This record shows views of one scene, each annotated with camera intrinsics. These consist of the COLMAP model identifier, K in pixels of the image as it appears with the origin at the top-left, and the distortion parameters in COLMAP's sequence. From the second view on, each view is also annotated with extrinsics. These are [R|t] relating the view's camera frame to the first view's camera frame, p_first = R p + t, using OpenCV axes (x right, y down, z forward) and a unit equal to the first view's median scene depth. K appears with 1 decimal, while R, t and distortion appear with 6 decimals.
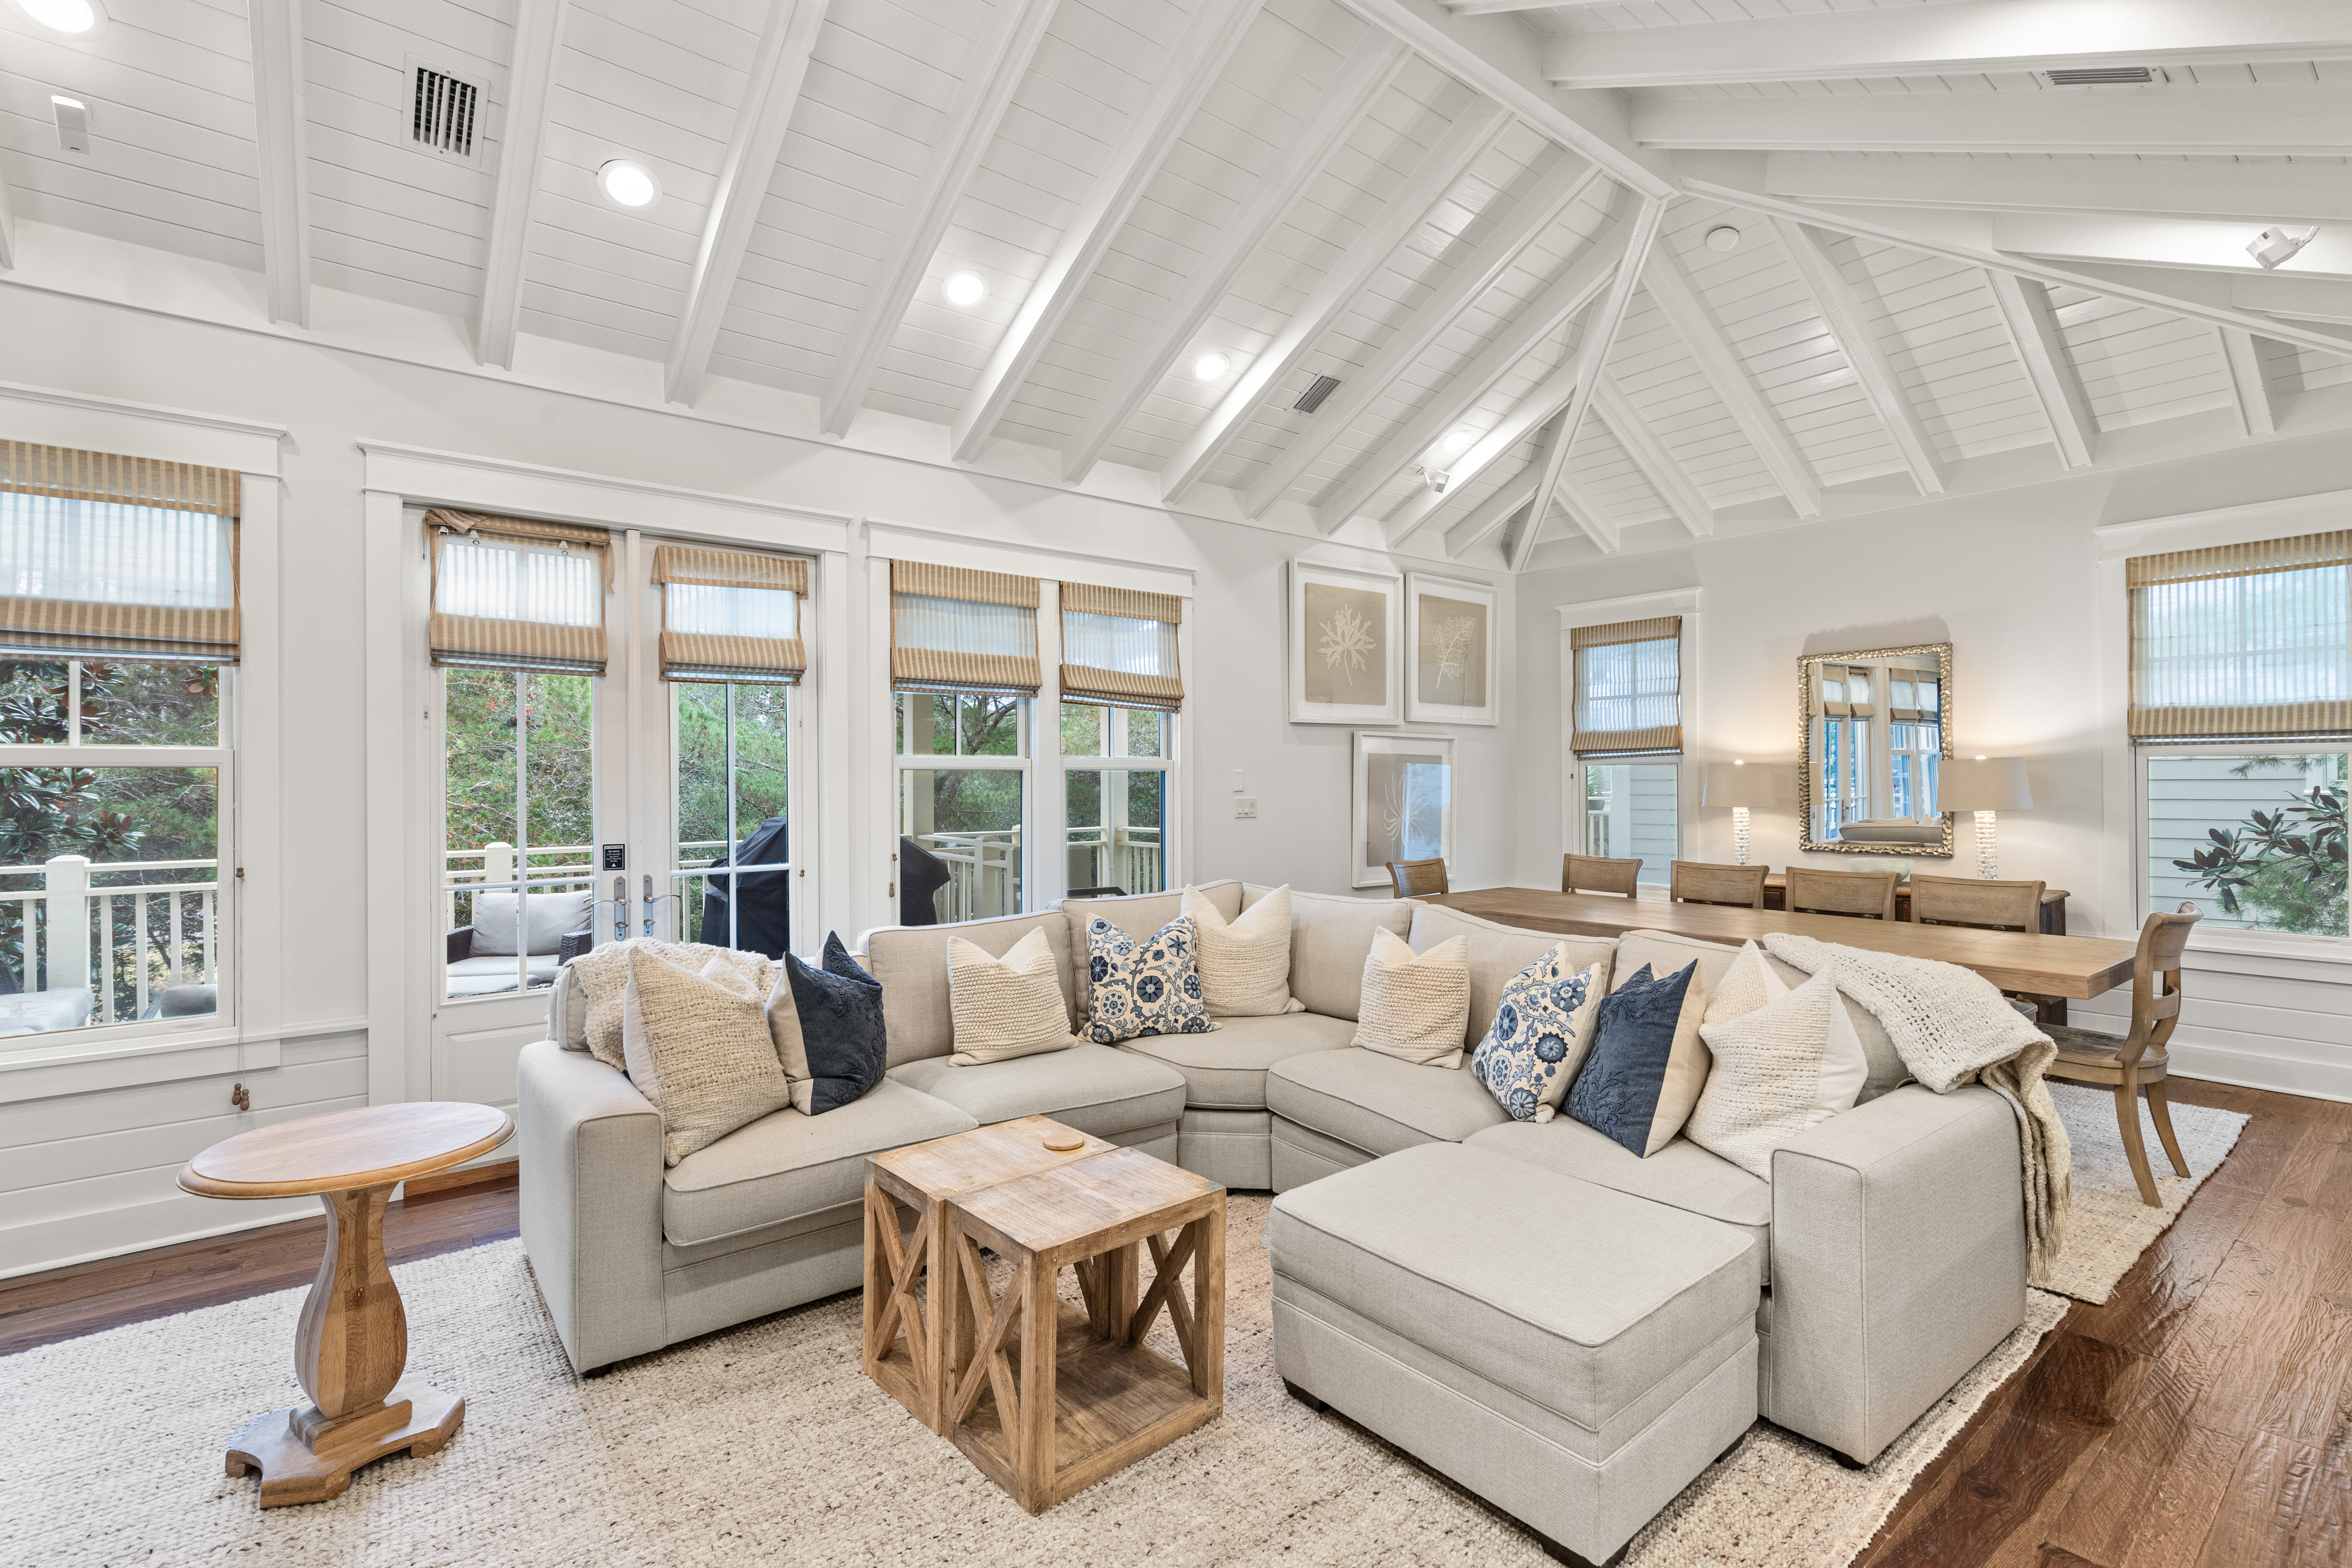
lens RADIAL K [[1072.4, 0, 1181.2], [0, 1072.4, 762.5], [0, 0, 1]] dist [0.004184, -0.002301]
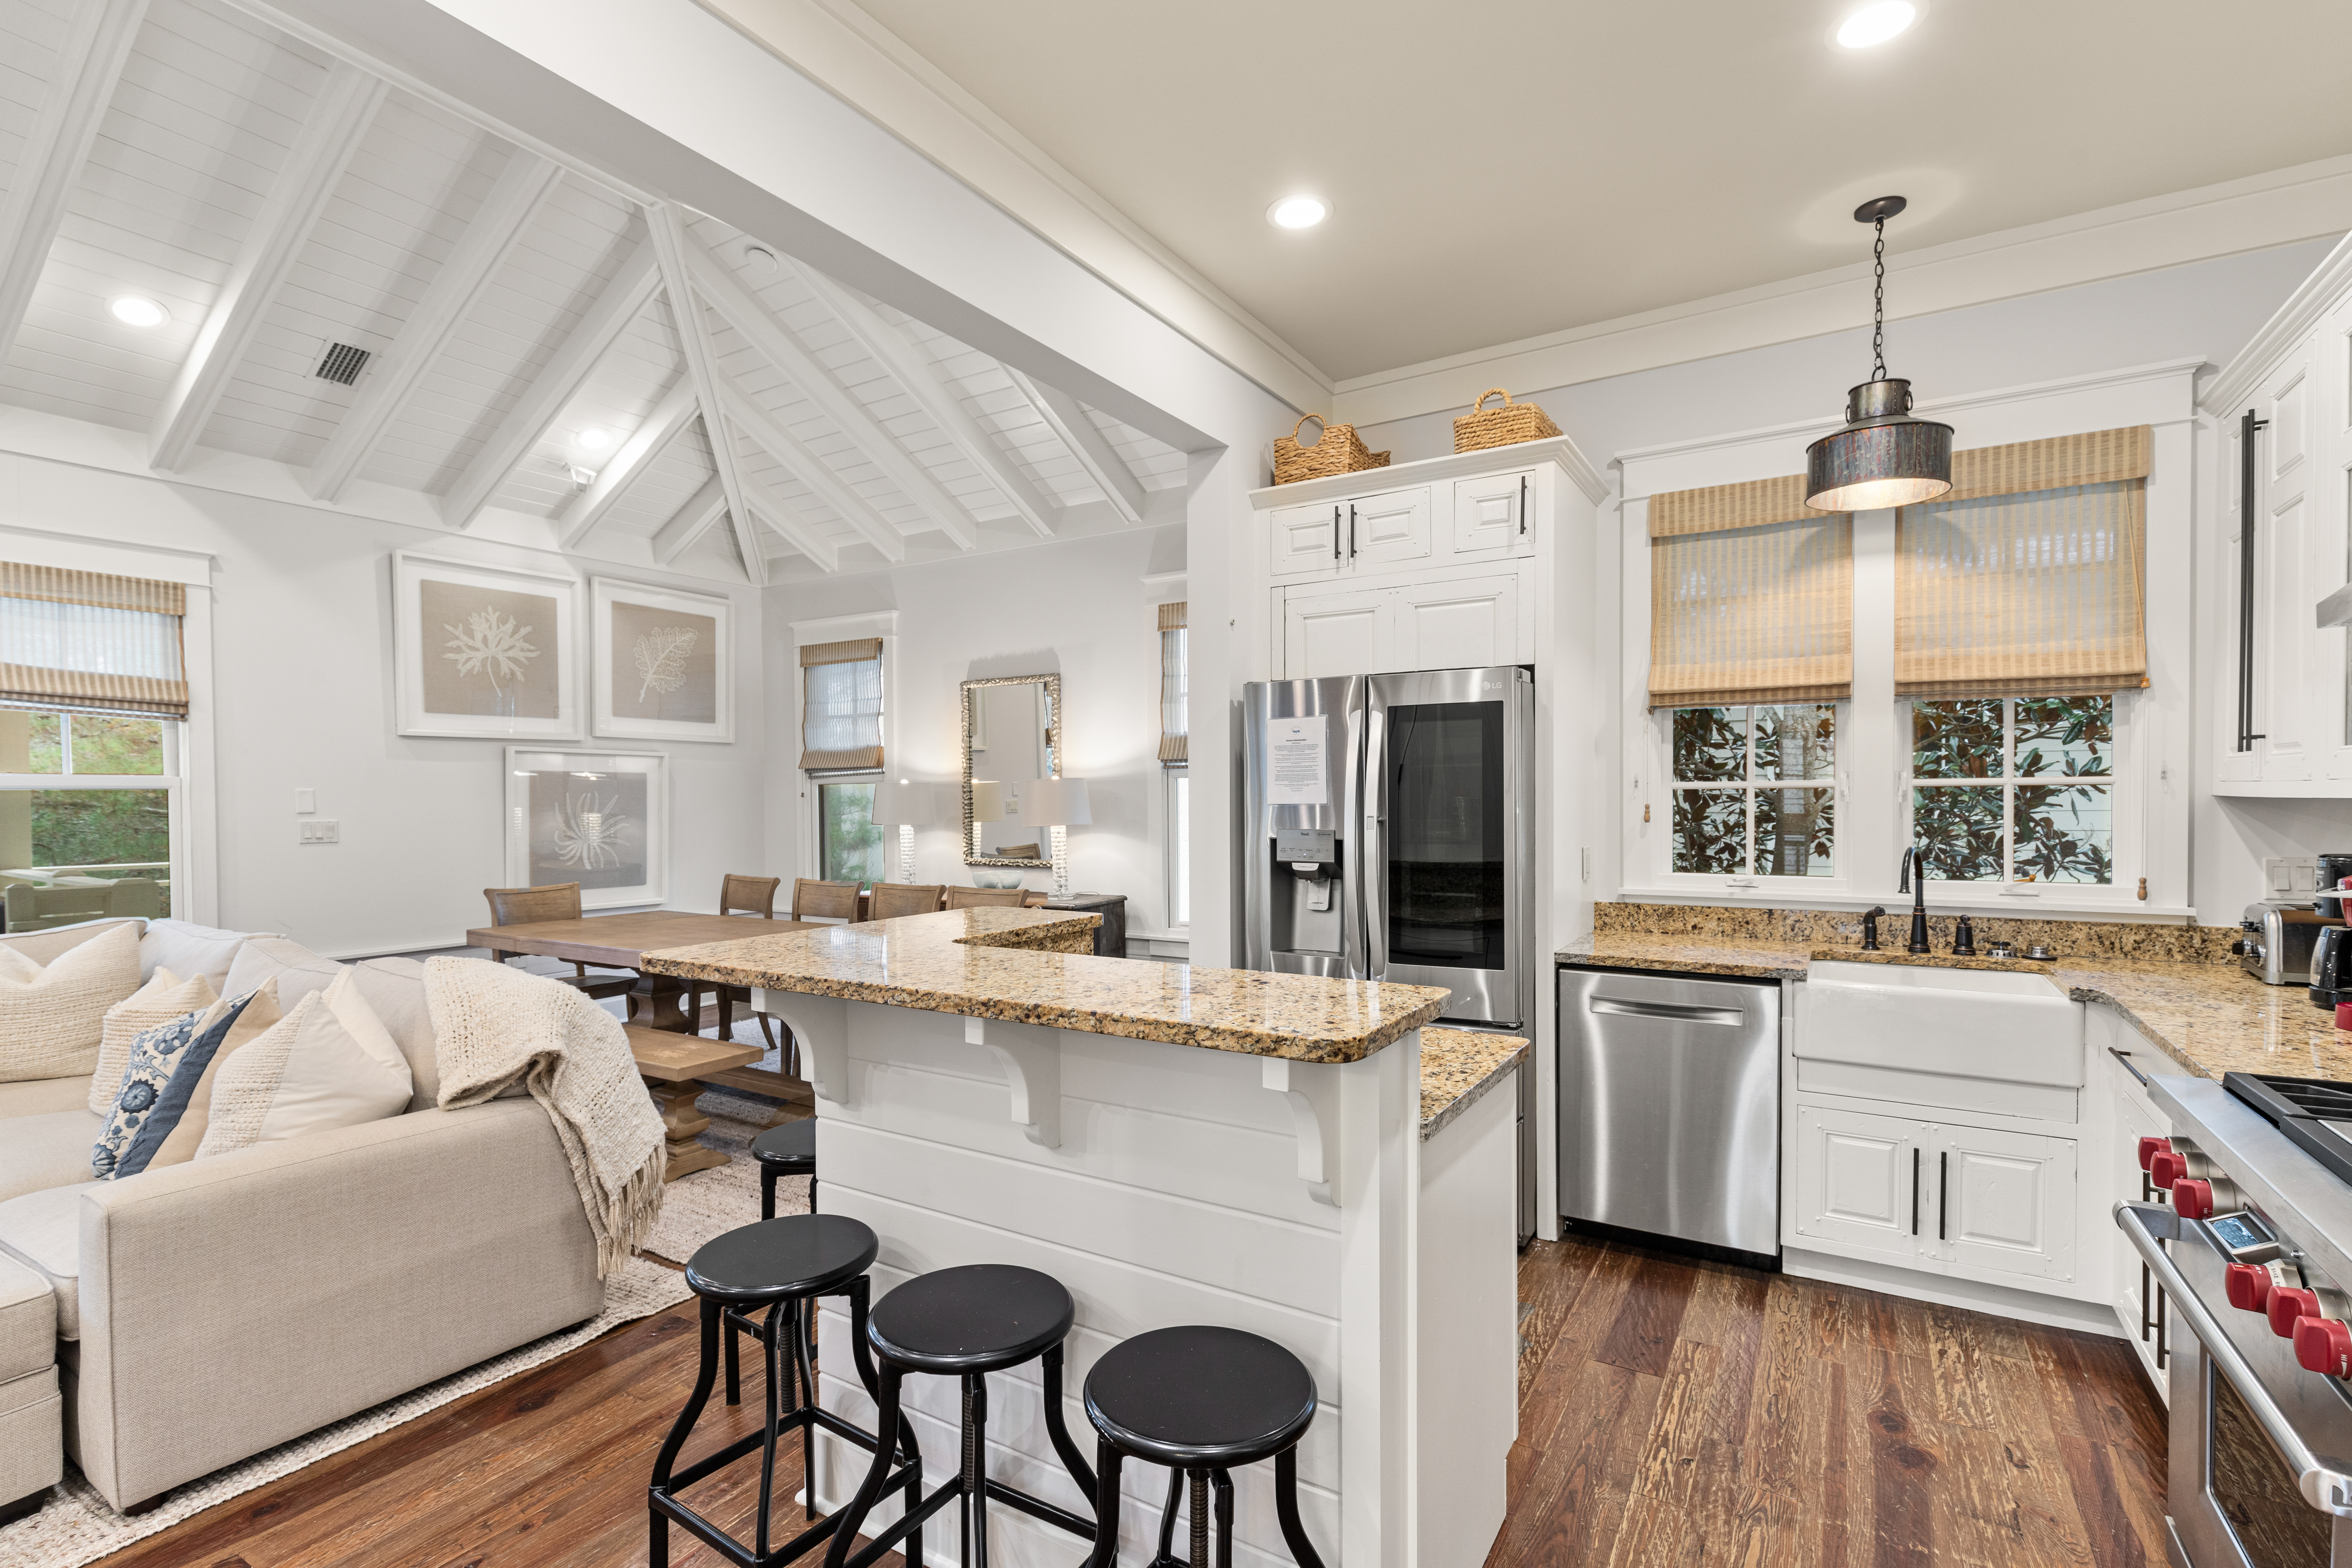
lens RADIAL K [[1072.4, 0, 1175.1], [0, 1072.4, 820.3], [0, 0, 1]] dist [0.004184, -0.002301]
pose [[0.937647, -0.009348, 0.347462, 0.401139], [-0.003862, 0.999296, 0.037306, -0.002240], [-0.347566, -0.036322, 0.936952, -0.070839]]
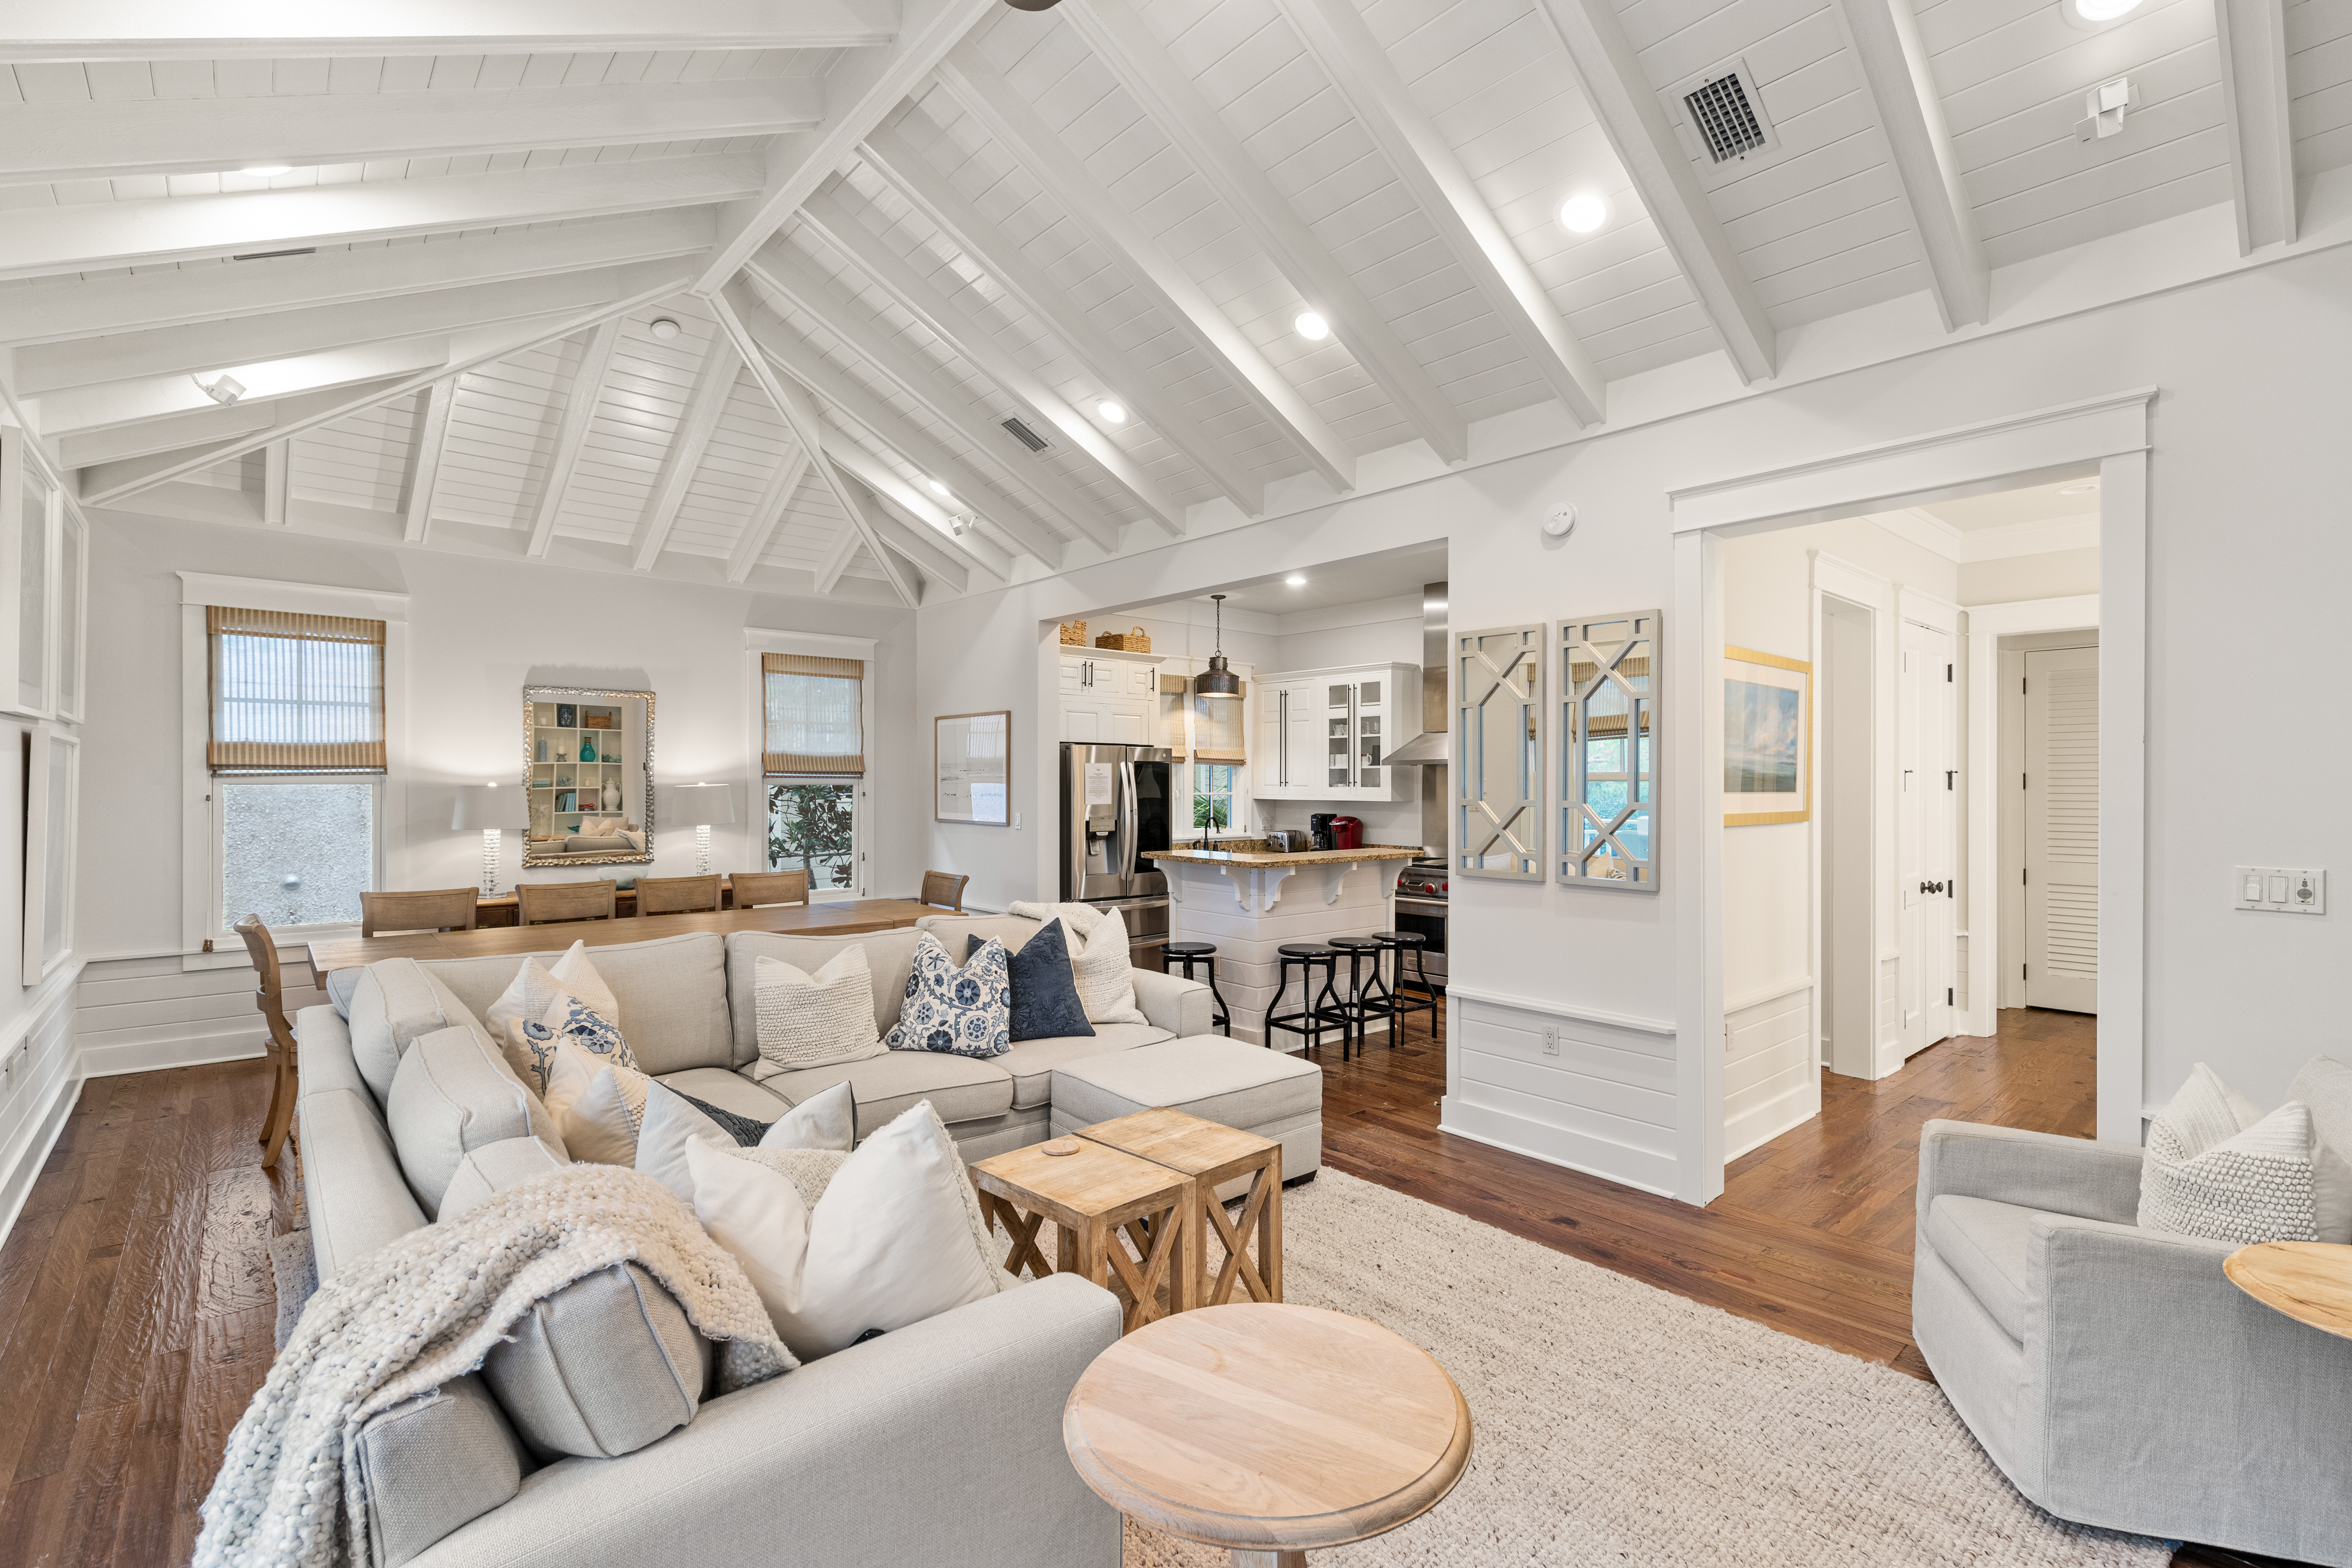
lens RADIAL K [[1072.4, 0, 1180.9], [0, 1072.4, 776.7], [0, 0, 1]] dist [0.004184, -0.002301]
pose [[-0.058037, 0.012878, 0.998231, -0.522847], [-0.018908, 0.999723, -0.013996, -0.005579], [-0.998135, -0.019687, -0.057778, 0.406923]]
